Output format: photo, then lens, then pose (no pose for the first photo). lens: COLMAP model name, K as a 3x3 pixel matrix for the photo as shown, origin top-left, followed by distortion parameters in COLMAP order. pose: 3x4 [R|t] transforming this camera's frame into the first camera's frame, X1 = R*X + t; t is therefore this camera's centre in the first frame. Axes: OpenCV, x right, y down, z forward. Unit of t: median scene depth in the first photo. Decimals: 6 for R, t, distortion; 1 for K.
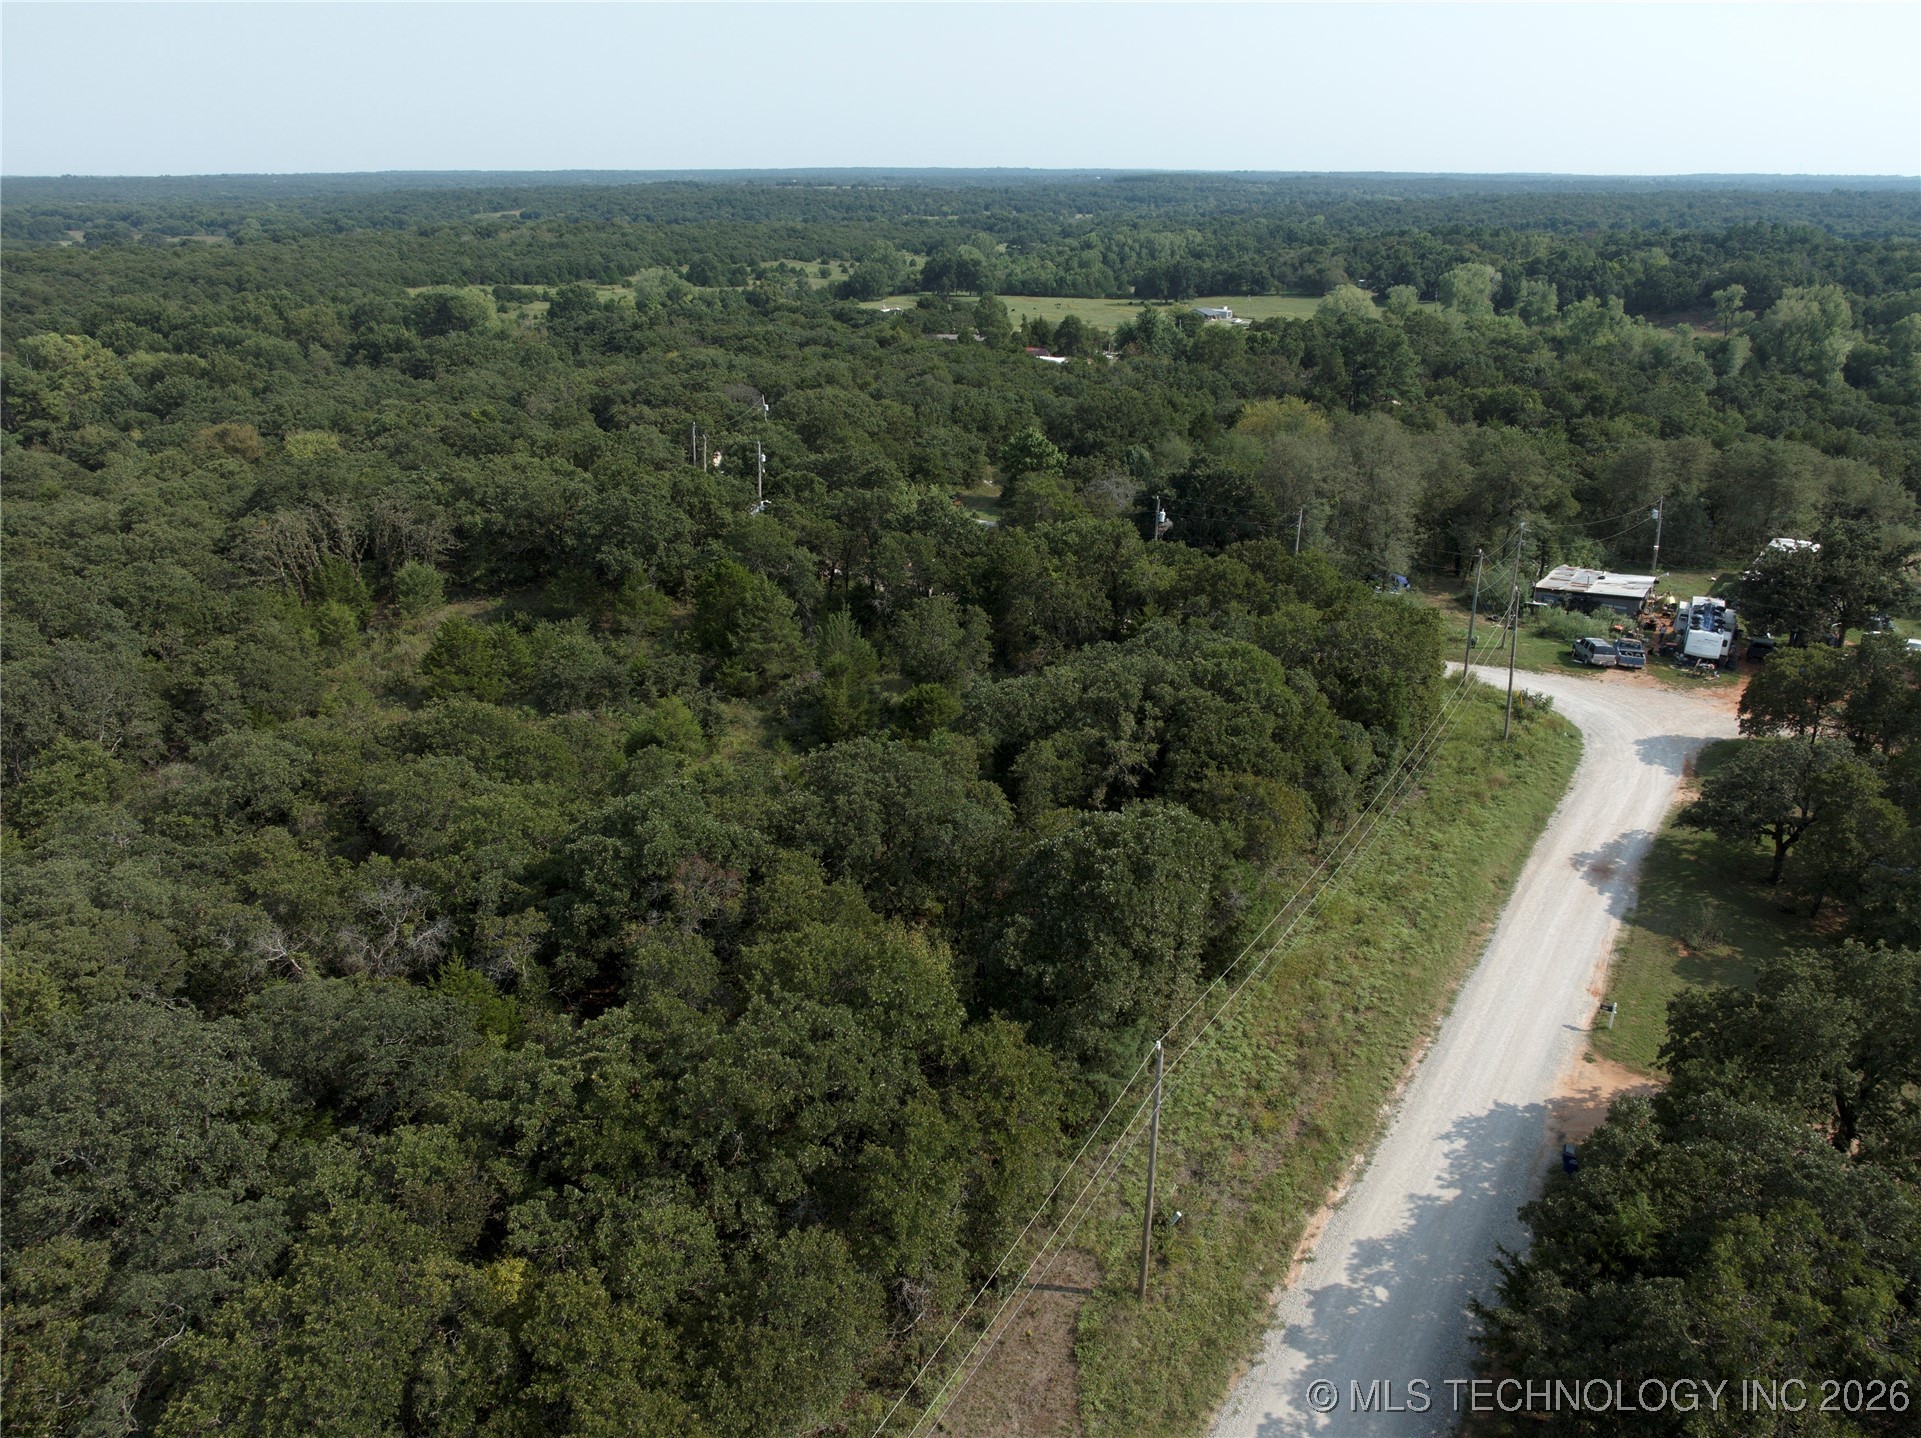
lens RADIAL K [[1351.0, 0, 960.5], [0, 1351.0, 719.0], [0, 0, 1]] dist [-0.002912, -0.097391]
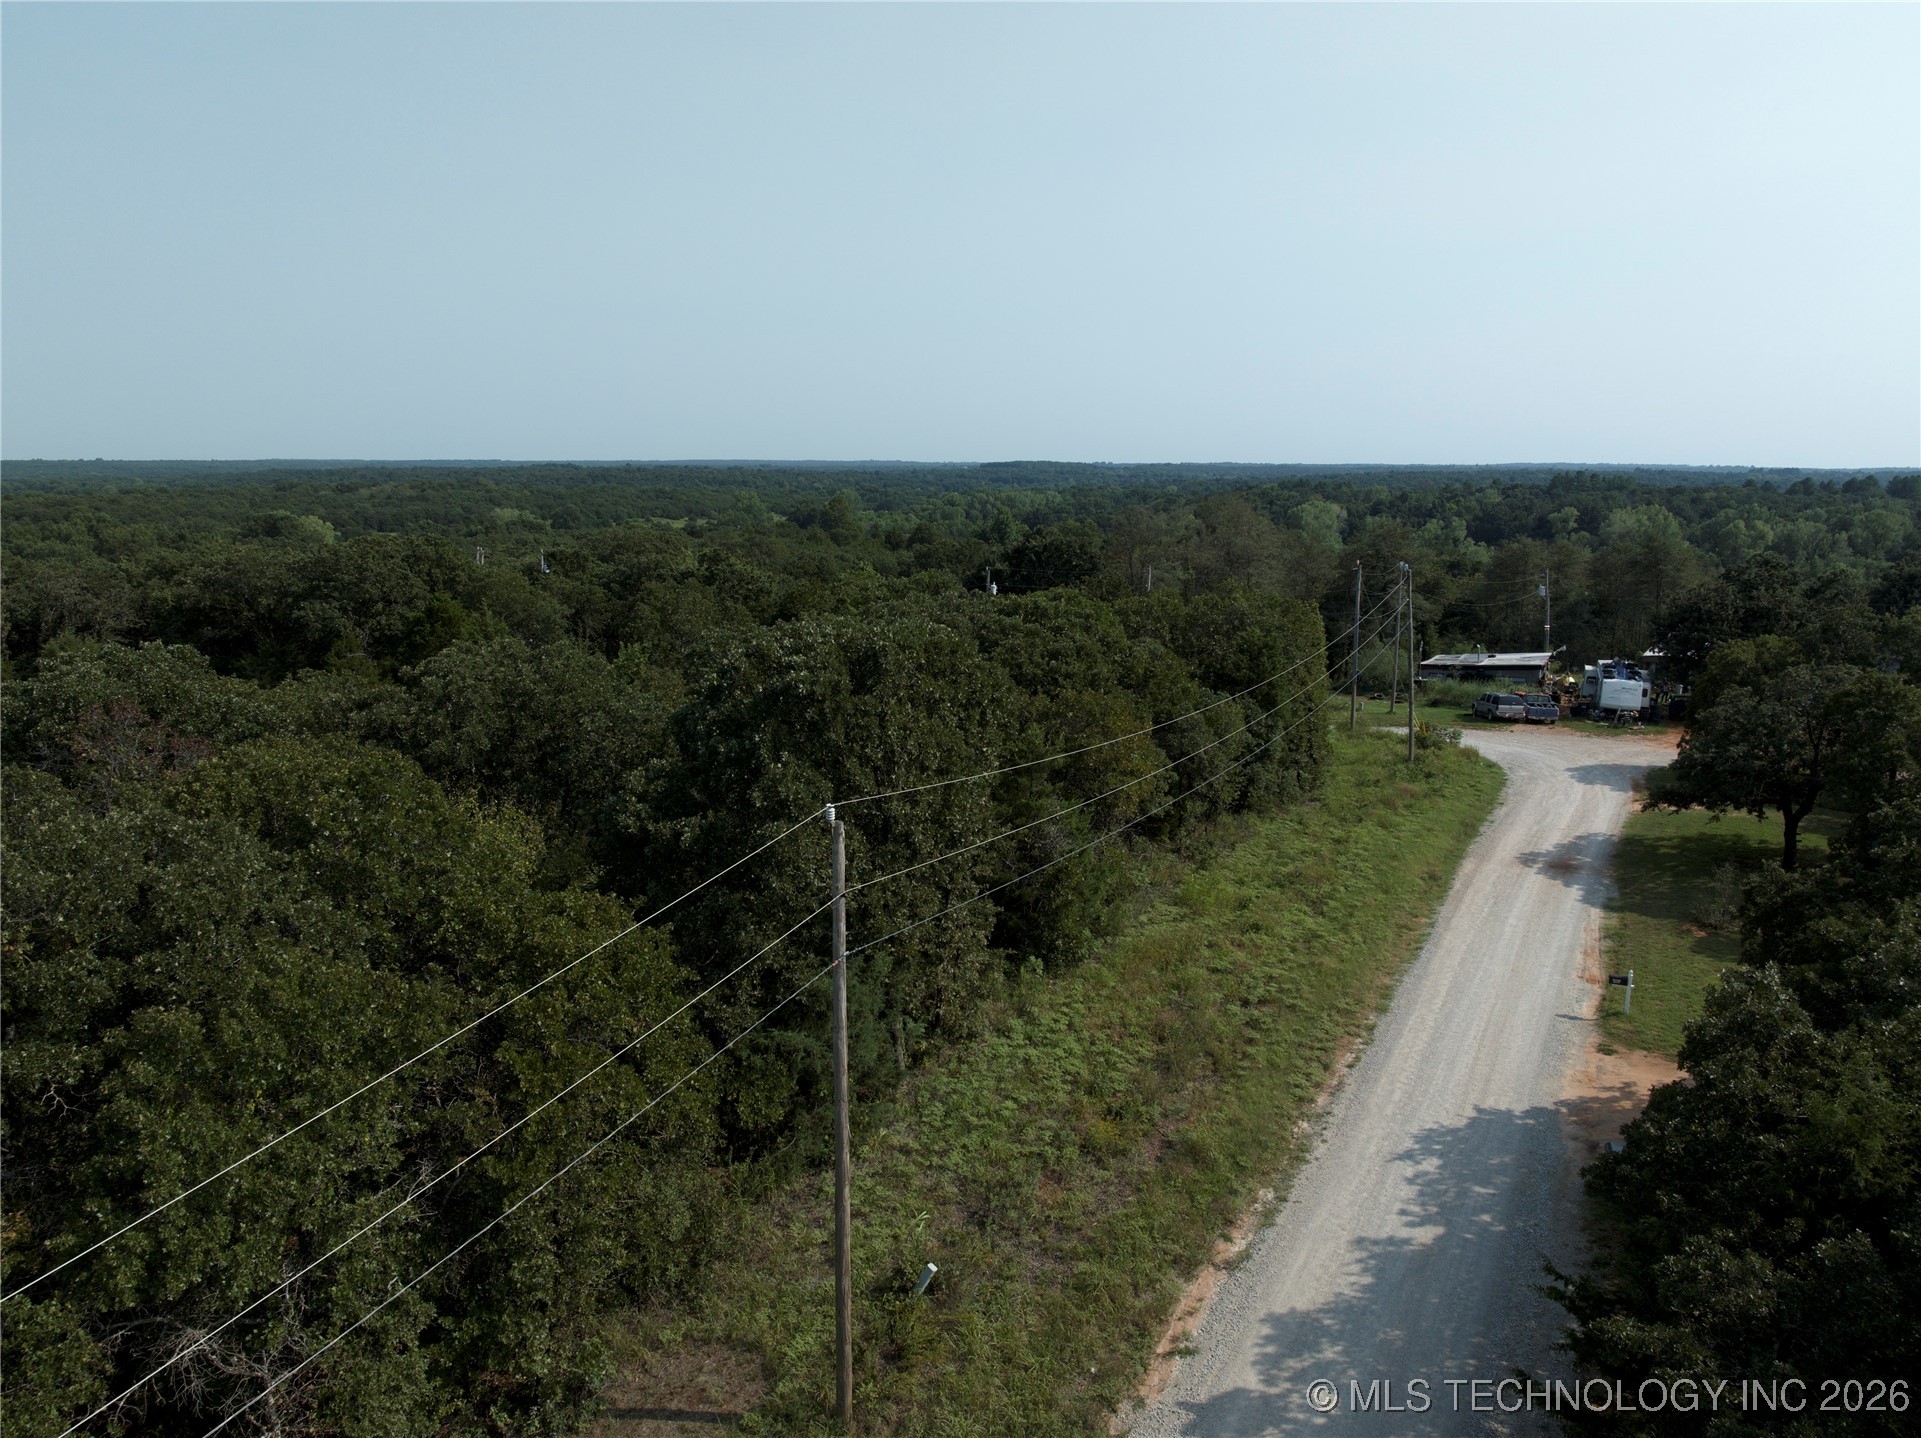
lens RADIAL K [[1351.0, 0, 960.5], [0, 1351.0, 719.0], [0, 0, 1]] dist [-0.002912, -0.097391]
pose [[0.995944, -0.013582, 0.088939, 0.111767], [0.031151, 0.979453, -0.199251, 0.227511], [-0.084406, 0.201213, 0.975904, 0.387510]]
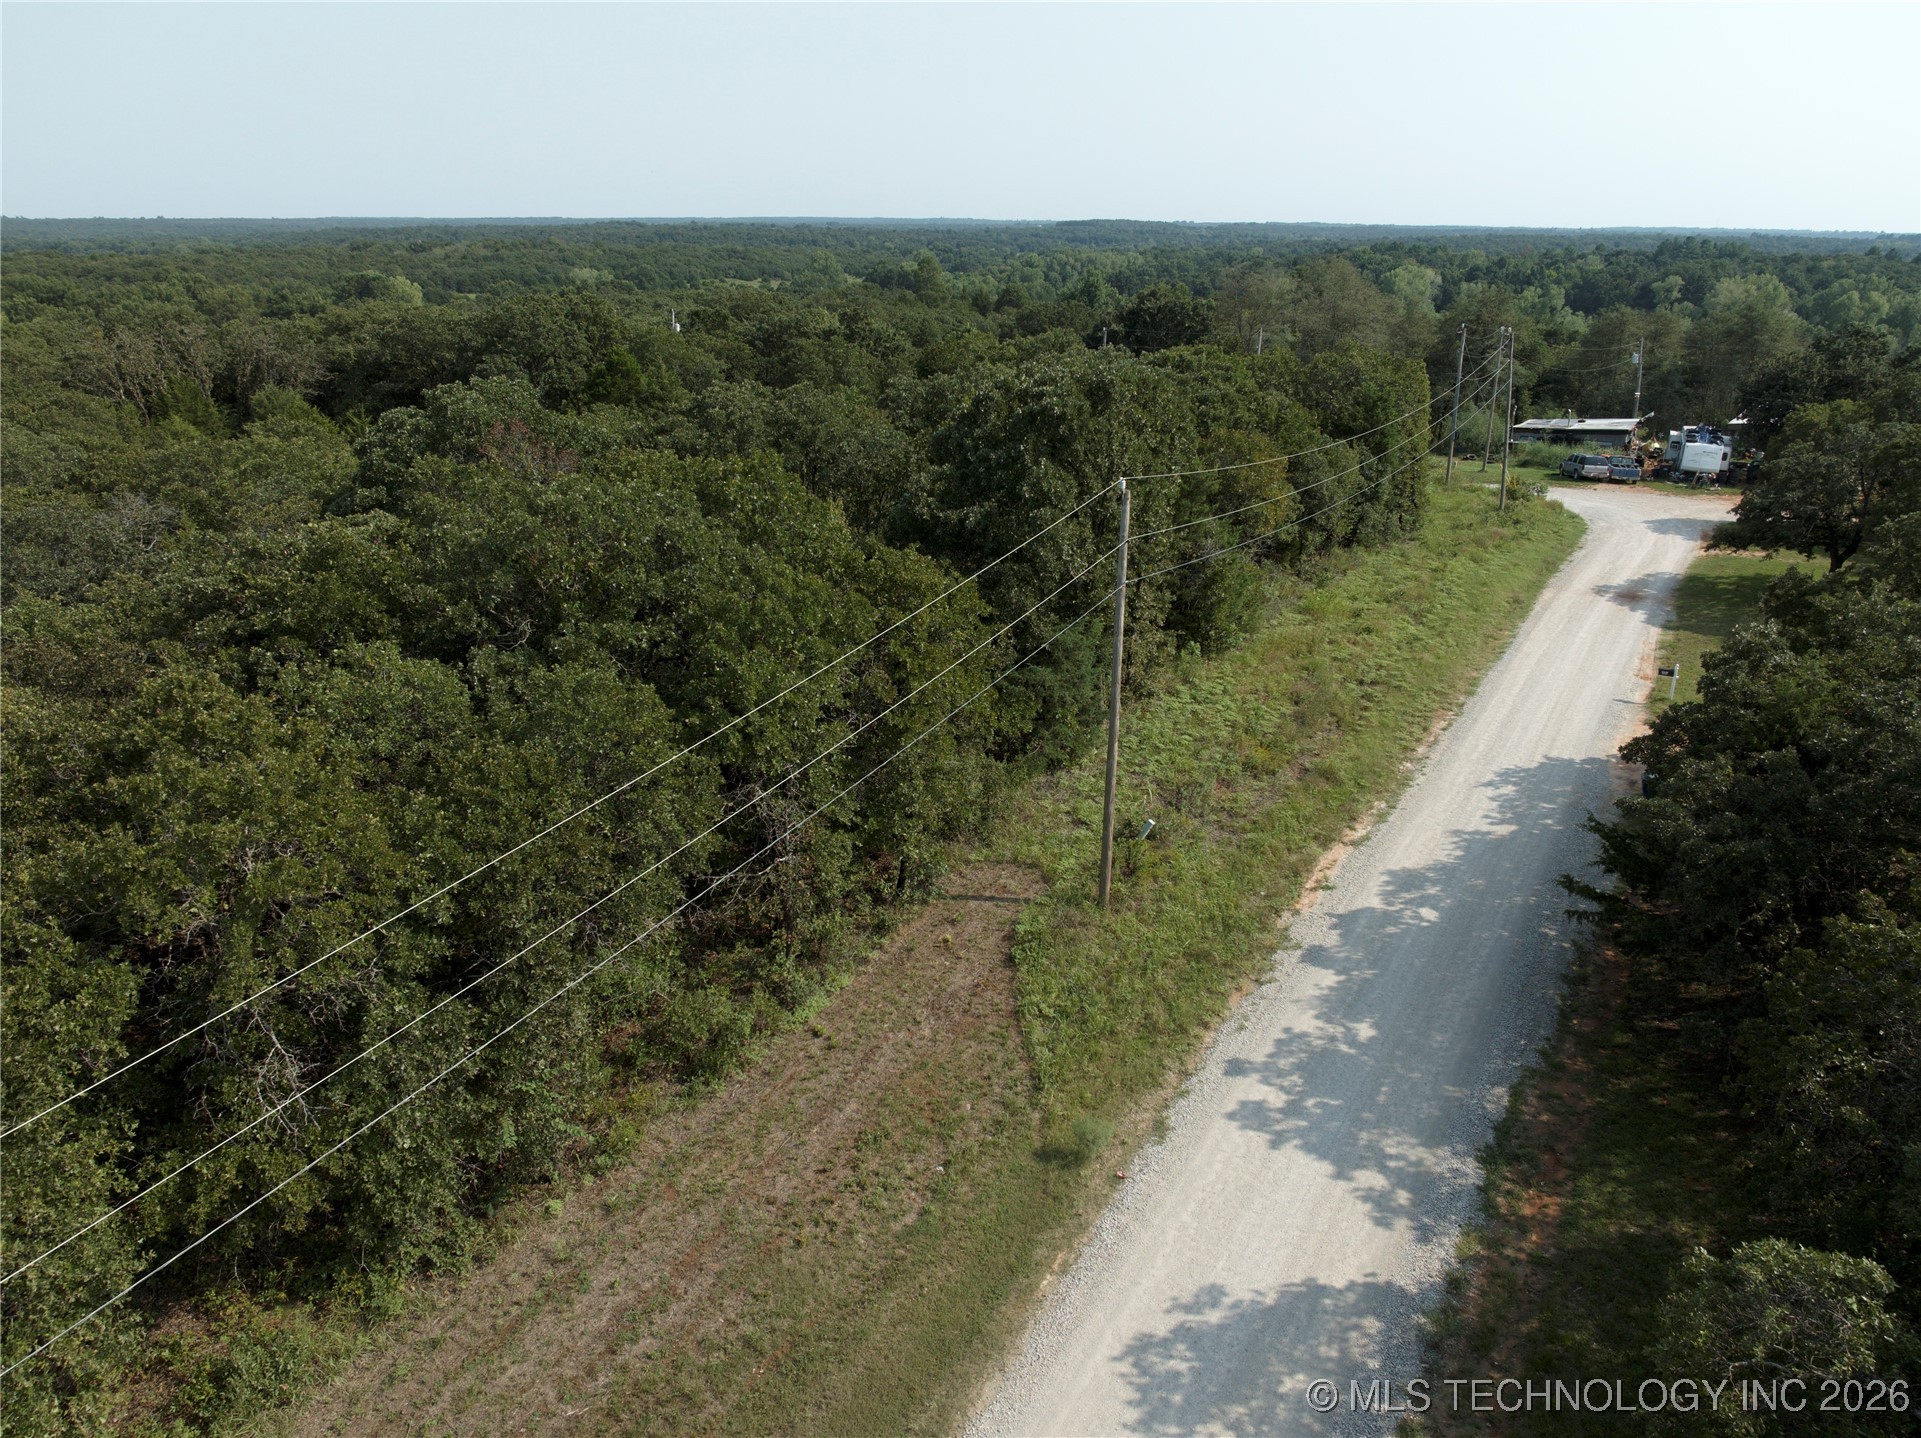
lens RADIAL K [[1354.1, 0, 960.5], [0, 1354.1, 719.0], [0, 0, 1]] dist [-0.039078, -0.003622]
pose [[0.999212, -0.008221, 0.038826, 0.024598], [0.009569, 0.999354, -0.034645, 0.289030], [-0.038516, 0.034989, 0.998645, 0.222903]]
